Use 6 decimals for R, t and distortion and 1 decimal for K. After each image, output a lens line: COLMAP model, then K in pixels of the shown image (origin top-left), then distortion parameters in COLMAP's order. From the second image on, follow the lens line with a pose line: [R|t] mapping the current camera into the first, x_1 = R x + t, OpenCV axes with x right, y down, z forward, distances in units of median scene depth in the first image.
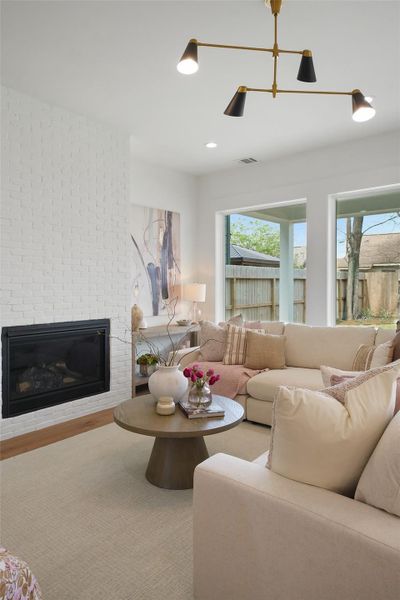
lens RADIAL K [[392.2, 0, 201.4], [0, 392.2, 300.3], [0, 0, 1]] dist [0.030340, -0.003684]
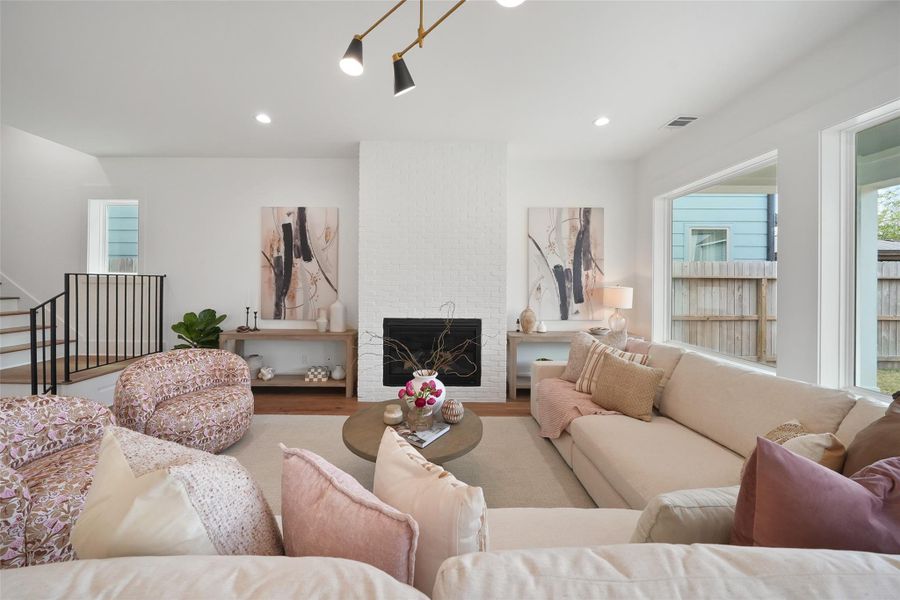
lens RADIAL K [[313.0, 0, 449.2], [0, 313.0, 285.0], [0, 0, 1]] dist [-0.012770, -0.000149]
pose [[0.627973, 0.002727, -0.778231, 0.292701], [-0.033287, 0.999173, -0.023358, -0.018297], [0.777523, 0.040573, 0.627544, 0.302272]]
